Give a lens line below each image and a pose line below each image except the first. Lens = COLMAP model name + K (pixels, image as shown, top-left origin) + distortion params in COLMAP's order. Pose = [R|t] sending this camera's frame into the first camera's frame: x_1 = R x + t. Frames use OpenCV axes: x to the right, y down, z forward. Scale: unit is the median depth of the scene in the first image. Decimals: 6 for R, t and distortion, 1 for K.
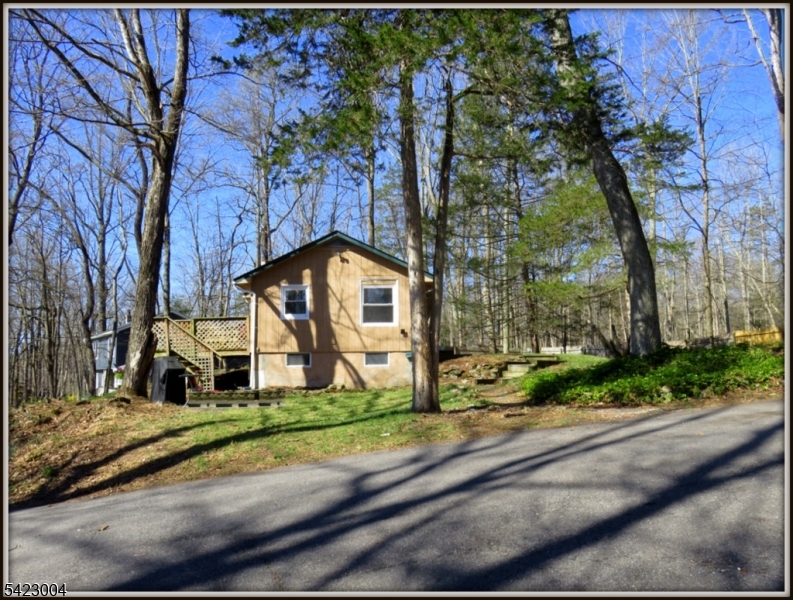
lens RADIAL K [[531.0, 0, 396.5], [0, 531.0, 300.0], [0, 0, 1]] dist [-0.081454, -0.001320]
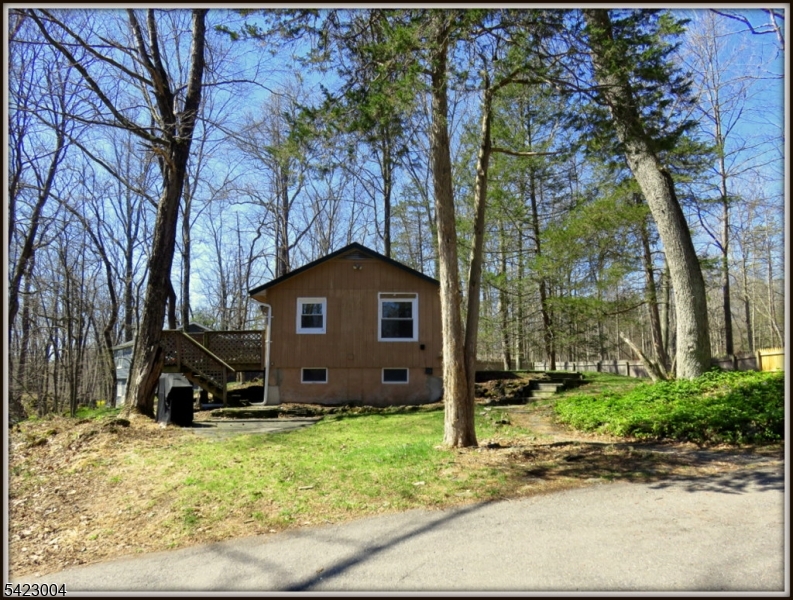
lens RADIAL K [[462.0, 0, 396.5], [0, 462.0, 300.0], [0, 0, 1]] dist [-0.058761, 0.000815]
pose [[0.999916, 0.006893, -0.010989, -0.026616], [-0.007187, 0.999612, -0.026902, -0.003284], [0.010799, 0.026979, 0.999578, 0.155319]]
